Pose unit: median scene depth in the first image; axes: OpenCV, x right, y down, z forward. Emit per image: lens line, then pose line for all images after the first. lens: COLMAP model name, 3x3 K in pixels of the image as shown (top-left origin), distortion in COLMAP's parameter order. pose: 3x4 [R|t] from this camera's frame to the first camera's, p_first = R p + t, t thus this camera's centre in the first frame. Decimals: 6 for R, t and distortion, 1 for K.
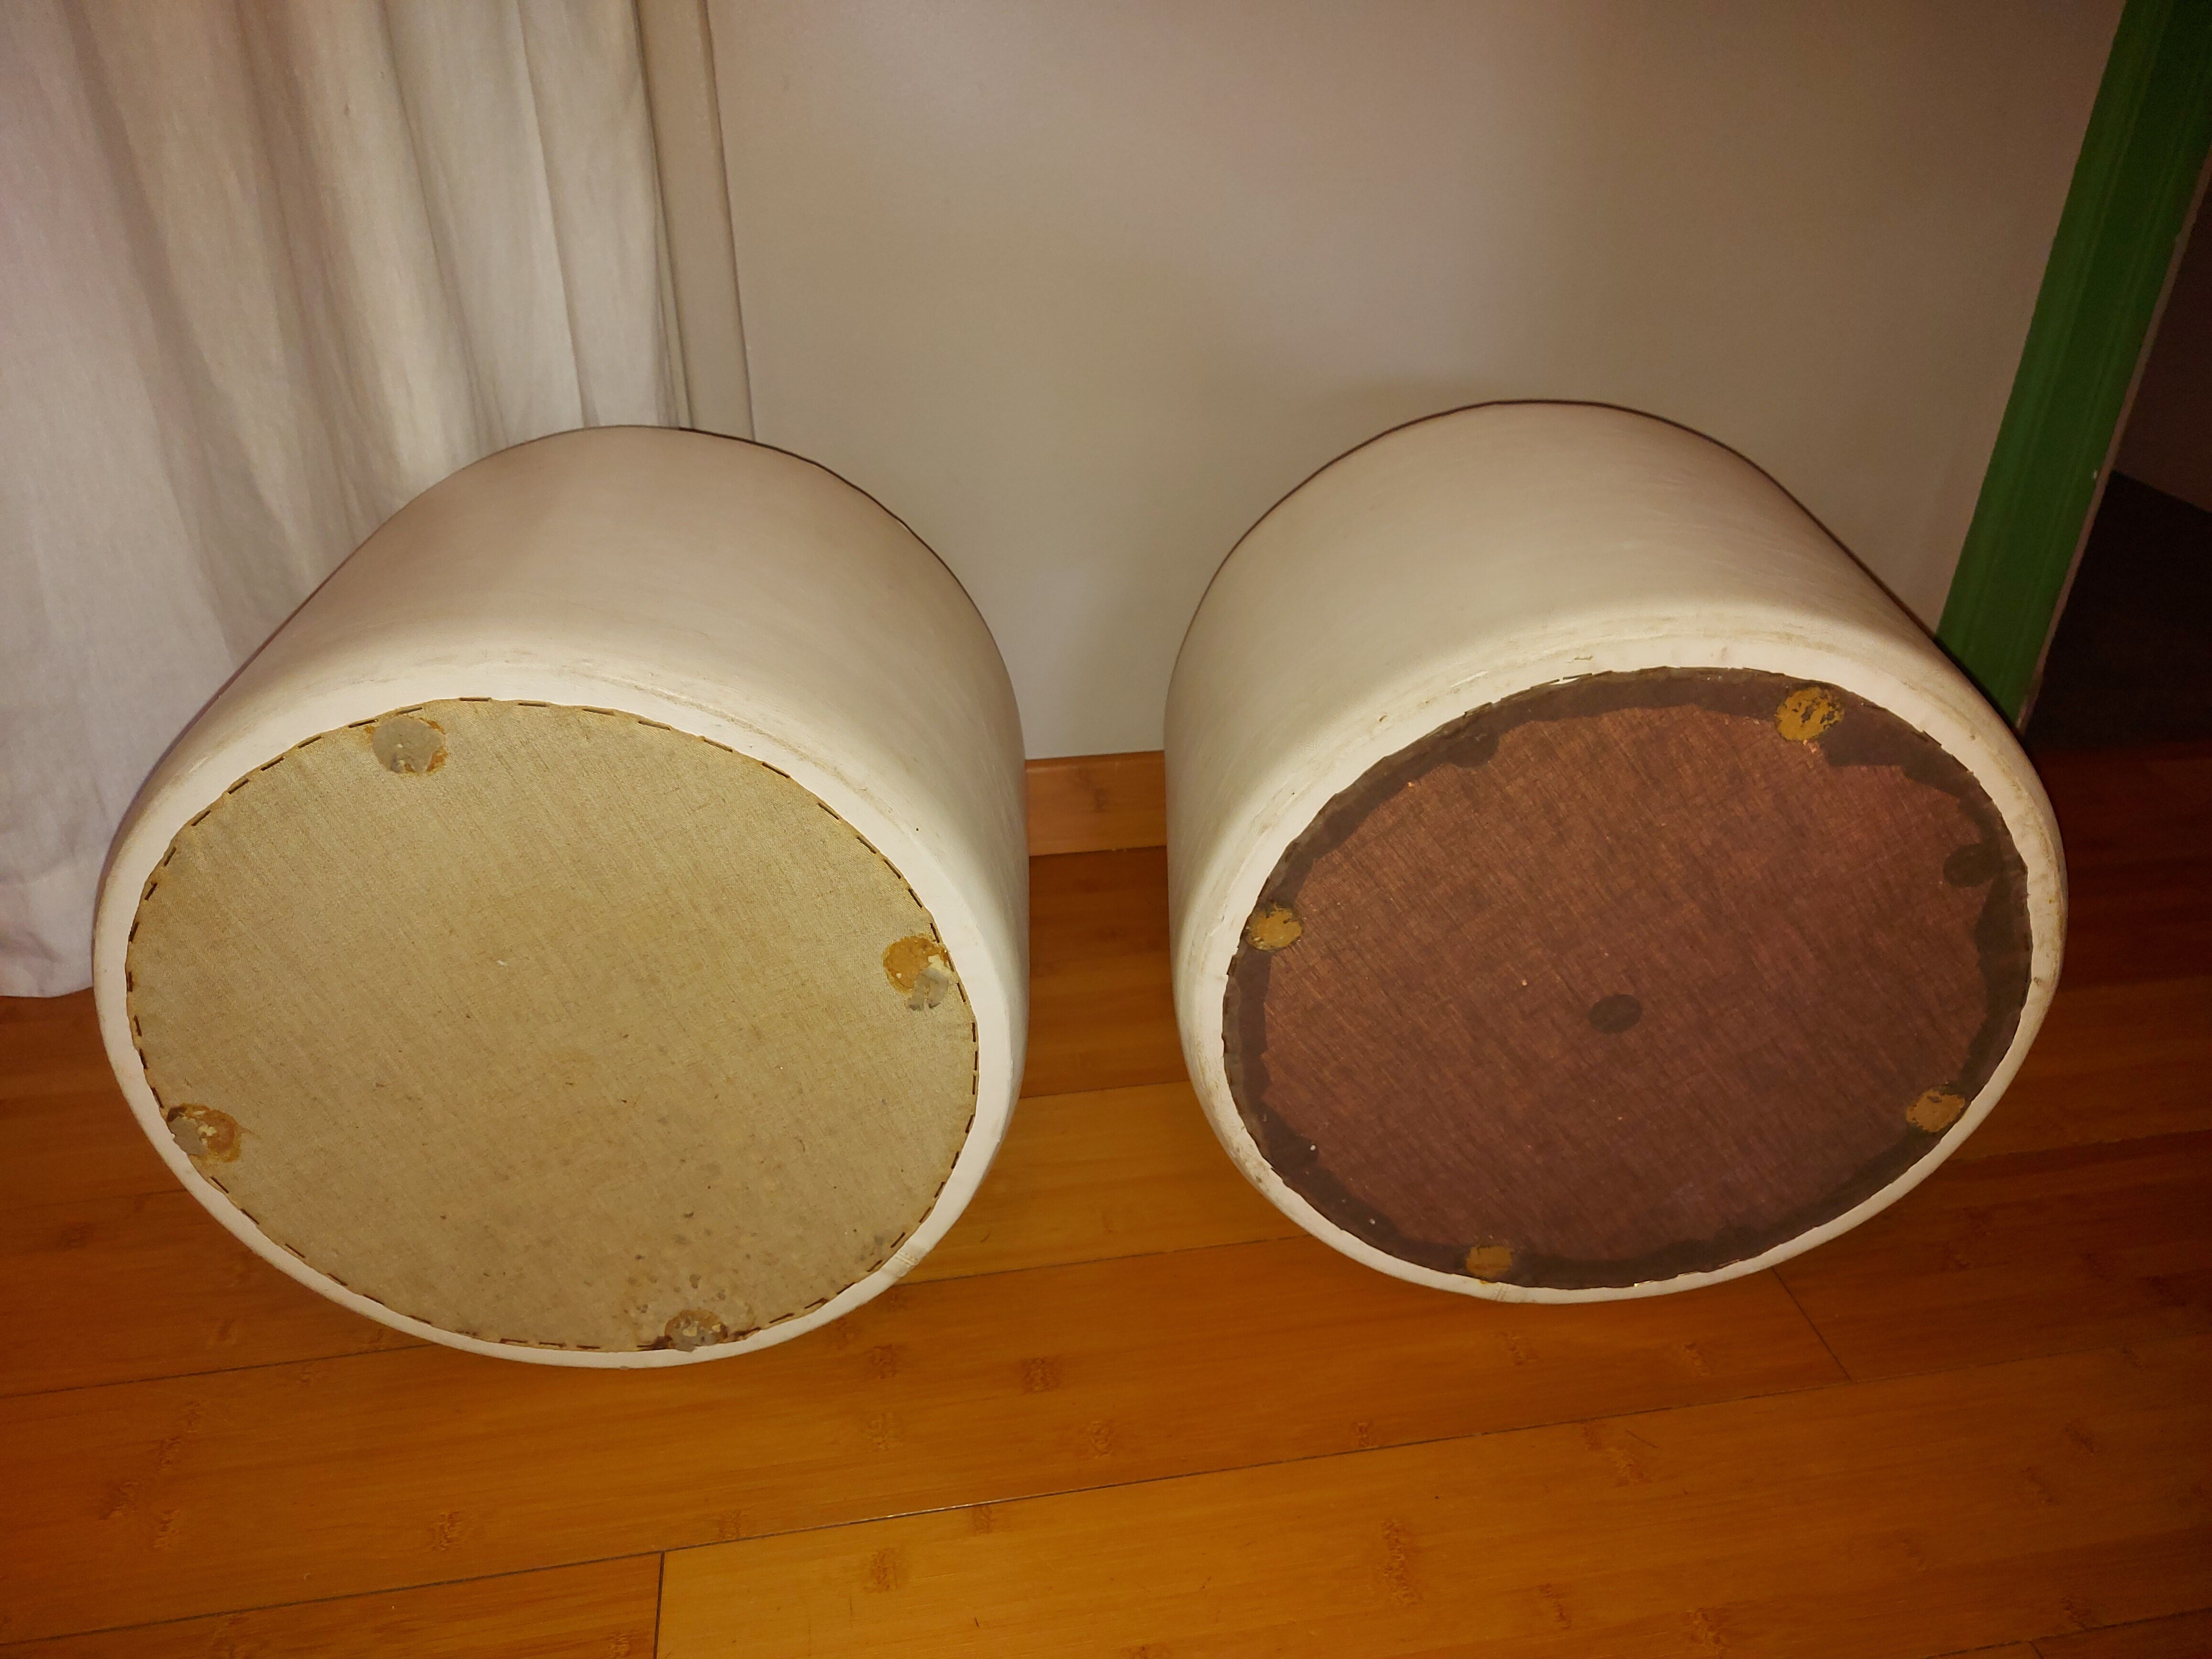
lens RADIAL K [[1632.9, 0, 1108.4], [0, 1632.9, 810.3], [0, 0, 1]] dist [0.036657, -0.048699]
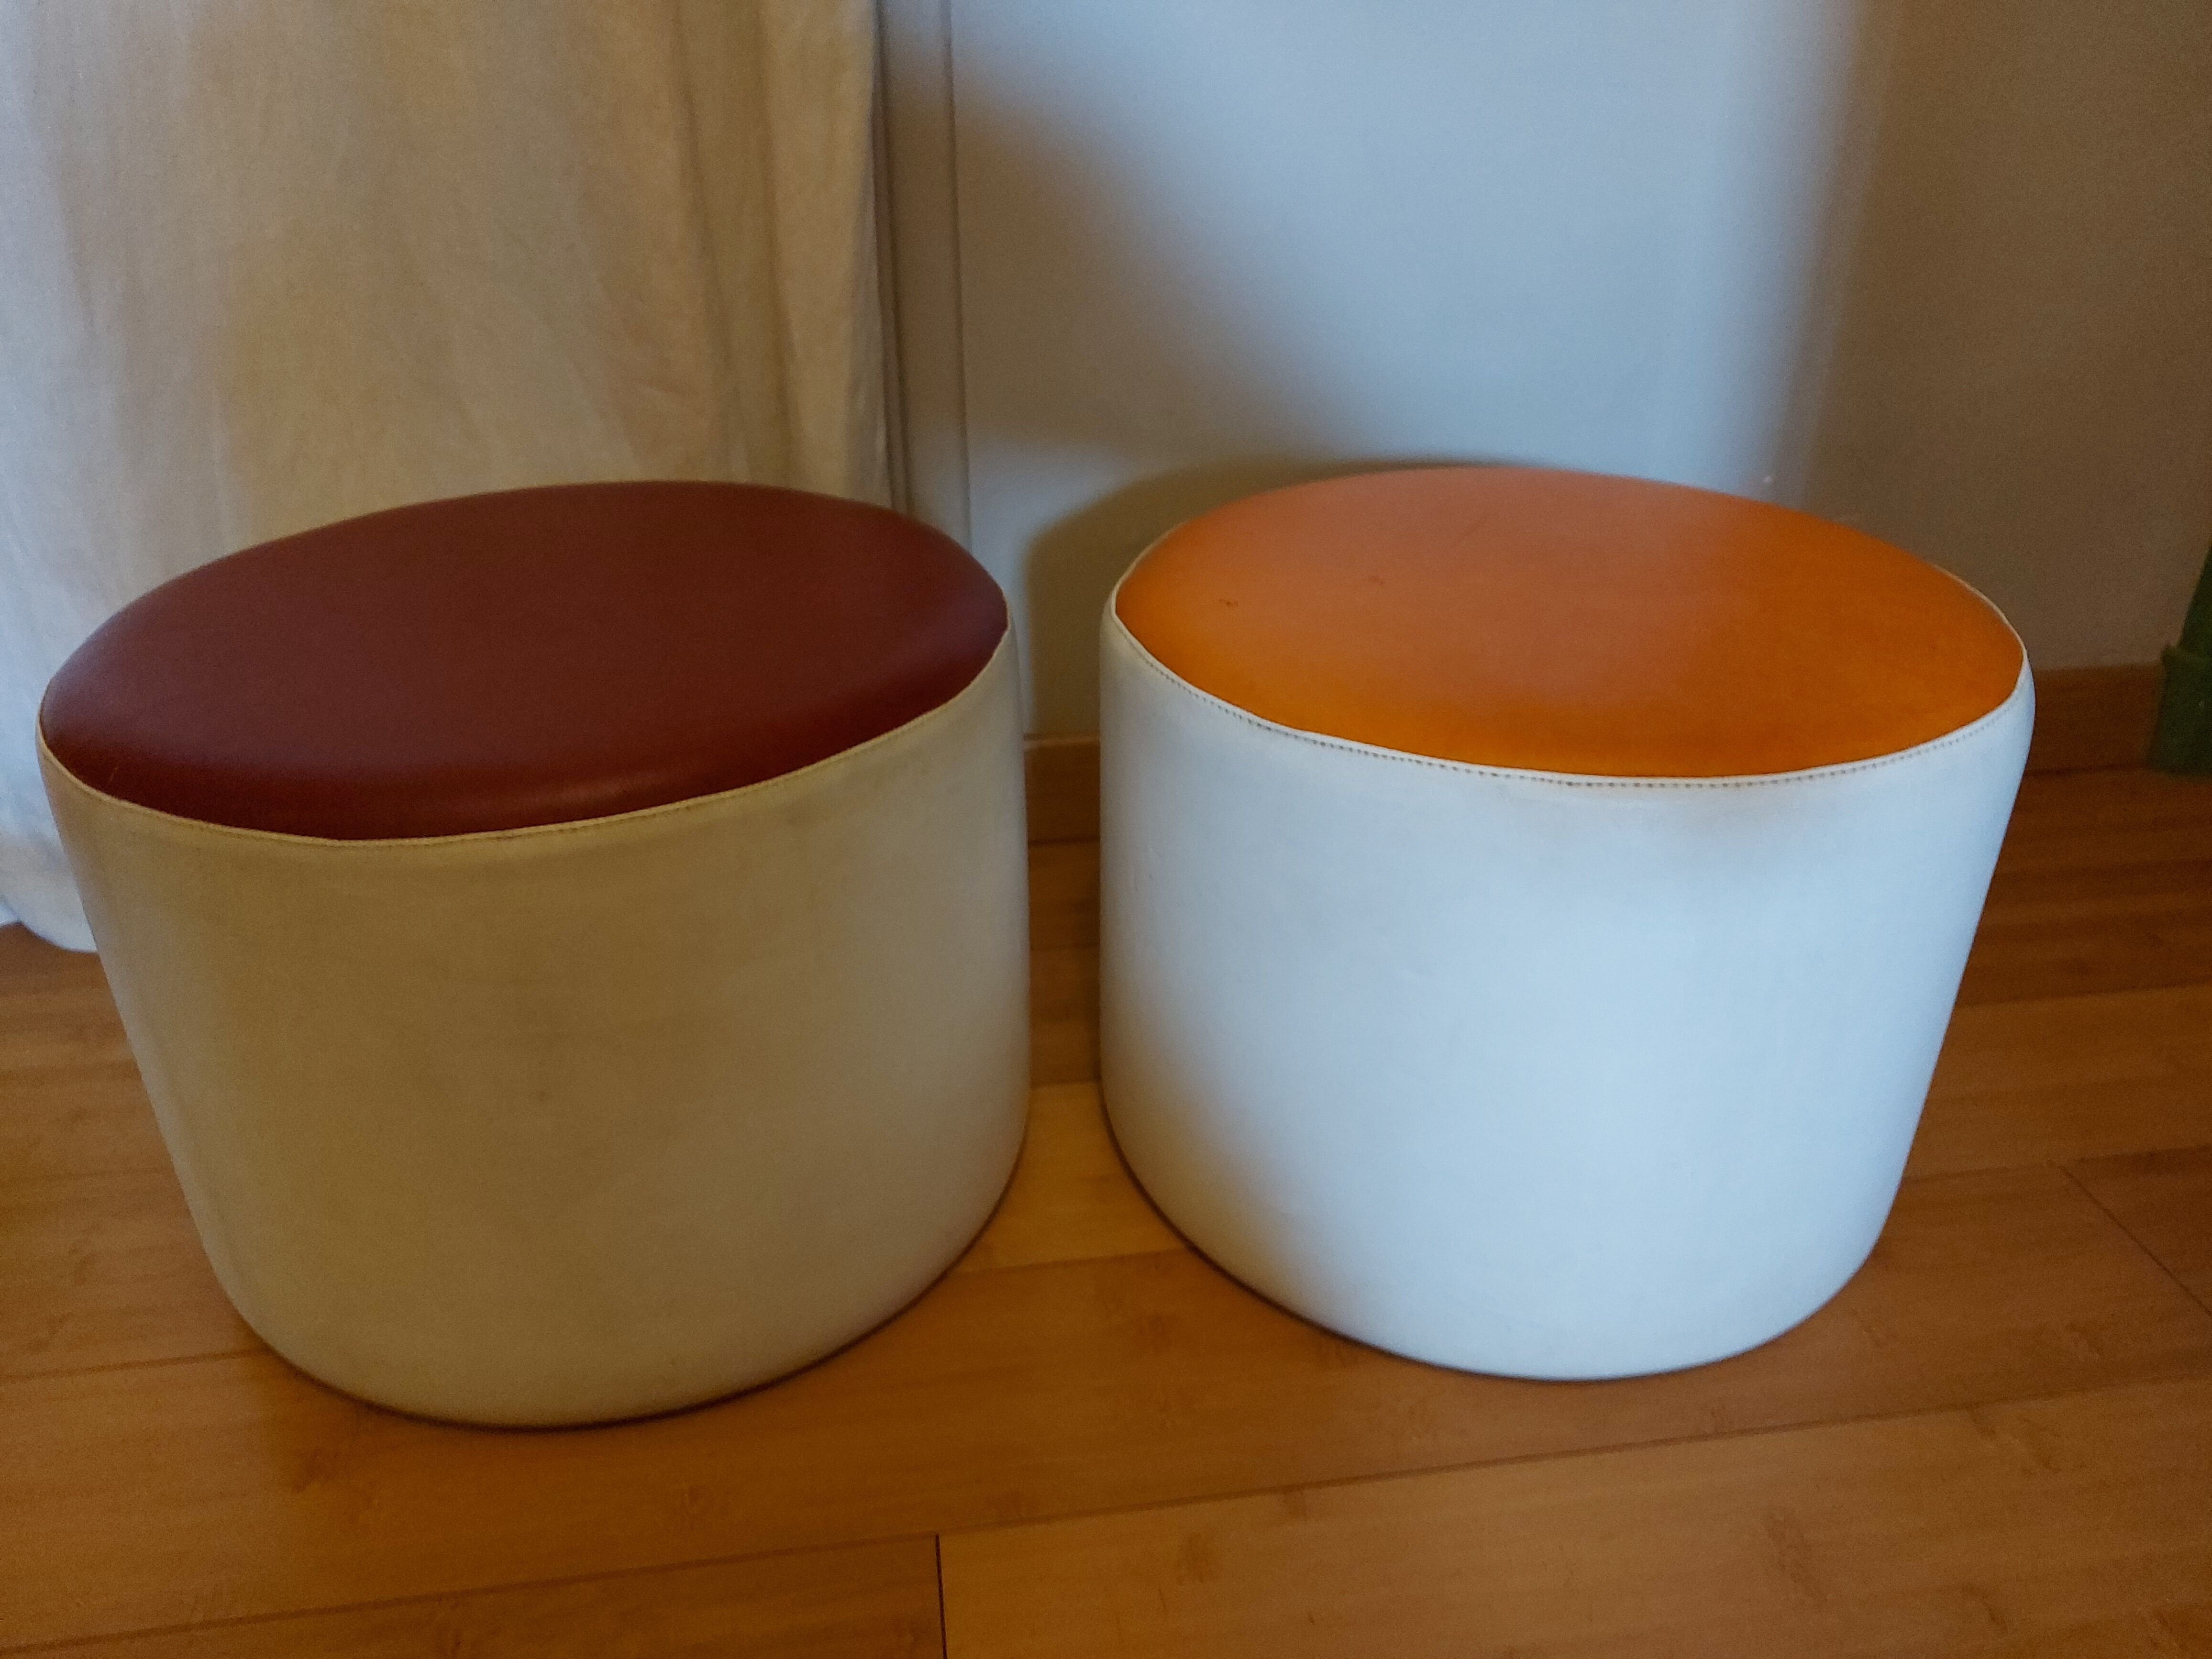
lens RADIAL K [[1632.9, 0, 1094.2], [0, 1632.9, 815.5], [0, 0, 1]] dist [0.036657, -0.048699]
pose [[0.999768, 0.004431, -0.021093, -0.162764], [-0.005387, 0.998951, -0.045477, 0.103980], [0.020870, 0.045580, 0.998743, 0.107504]]
